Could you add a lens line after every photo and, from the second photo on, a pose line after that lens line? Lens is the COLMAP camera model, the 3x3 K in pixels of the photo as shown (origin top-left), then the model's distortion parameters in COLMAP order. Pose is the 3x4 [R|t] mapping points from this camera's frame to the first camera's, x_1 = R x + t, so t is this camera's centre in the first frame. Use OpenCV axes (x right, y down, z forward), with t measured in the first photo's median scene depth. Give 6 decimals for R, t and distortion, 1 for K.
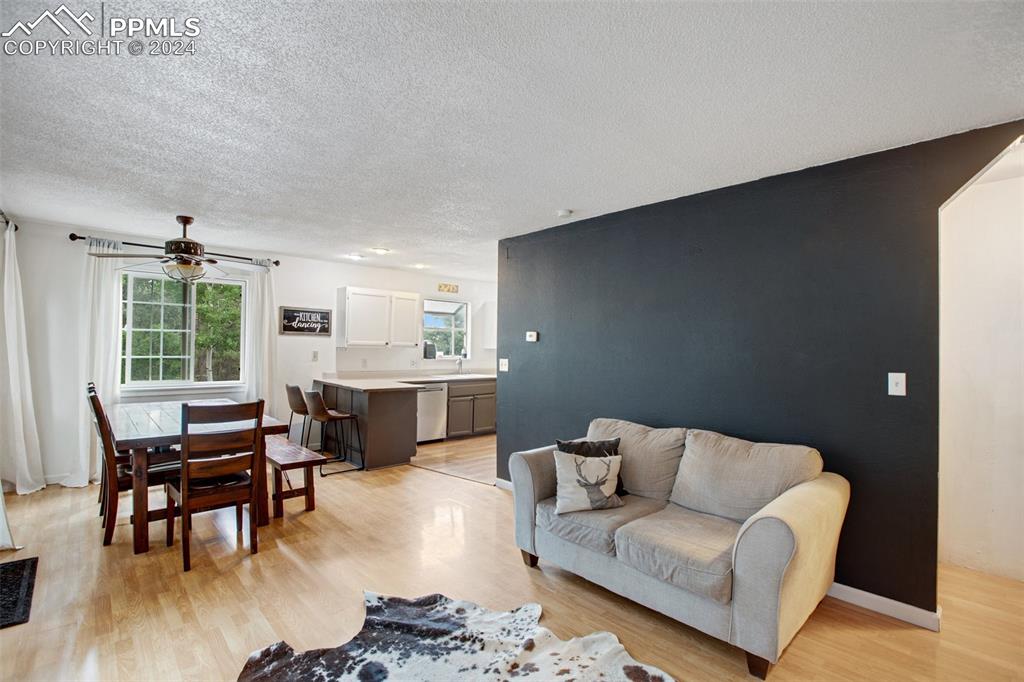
lens RADIAL K [[472.7, 0, 514.4], [0, 472.7, 346.7], [0, 0, 1]] dist [-0.052161, 0.012072]
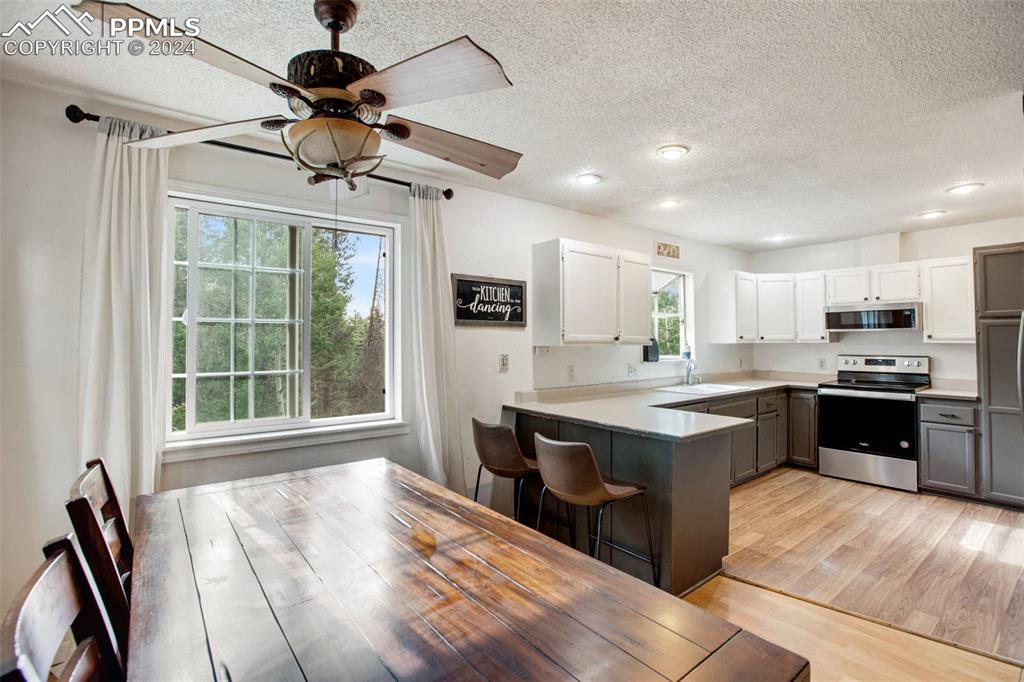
lens RADIAL K [[472.7, 0, 502.8], [0, 472.7, 342.0], [0, 0, 1]] dist [-0.052161, 0.012072]
pose [[0.995293, -0.023235, -0.094085, -0.370374], [0.023186, 0.999730, -0.001609, -0.004310], [0.094097, -0.000580, 0.995563, 0.429572]]
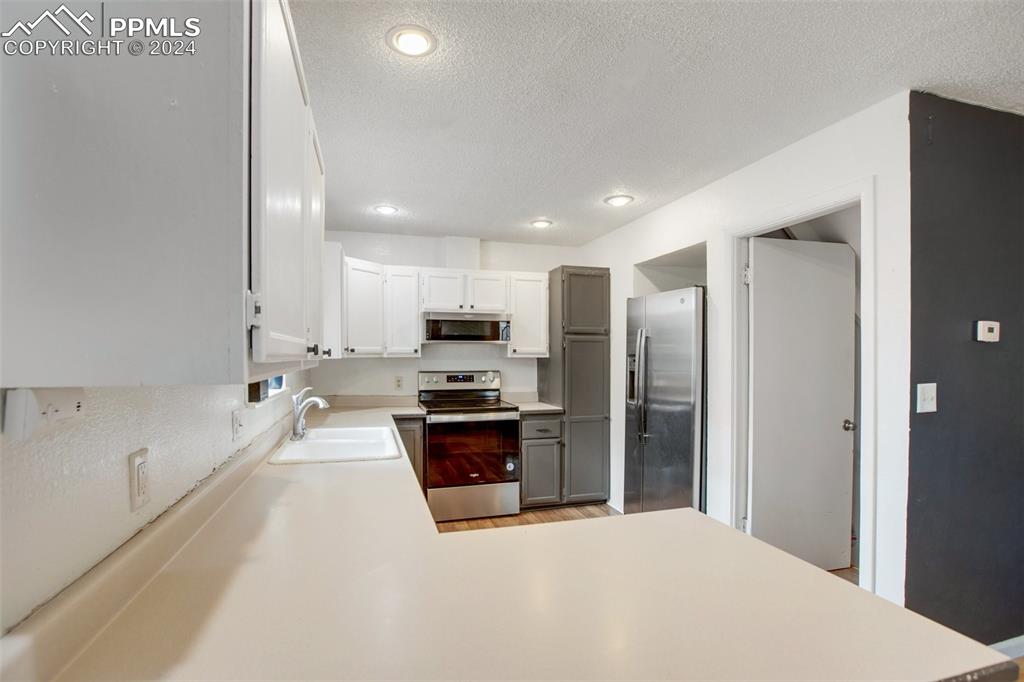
lens RADIAL K [[472.7, 0, 503.2], [0, 472.7, 357.1], [0, 0, 1]] dist [-0.052161, 0.012072]
pose [[0.433876, -0.026137, 0.900593, -0.429564], [0.007068, 0.999647, 0.025607, -0.007399], [-0.900945, -0.004745, 0.433908, 0.882567]]
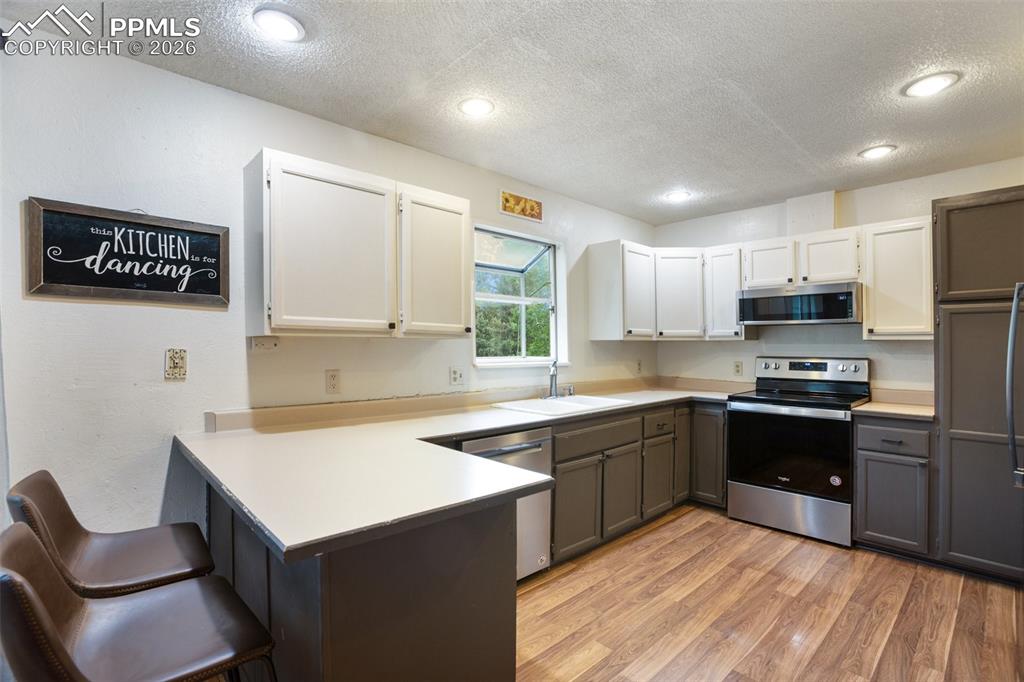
lens RADIAL K [[472.7, 0, 511.5], [0, 472.7, 355.7], [0, 0, 1]] dist [-0.052161, 0.012072]
pose [[0.999826, -0.018028, 0.004799, -0.190463], [0.017936, 0.999667, 0.018536, 0.012022], [-0.005132, -0.018447, 0.999817, 0.672417]]
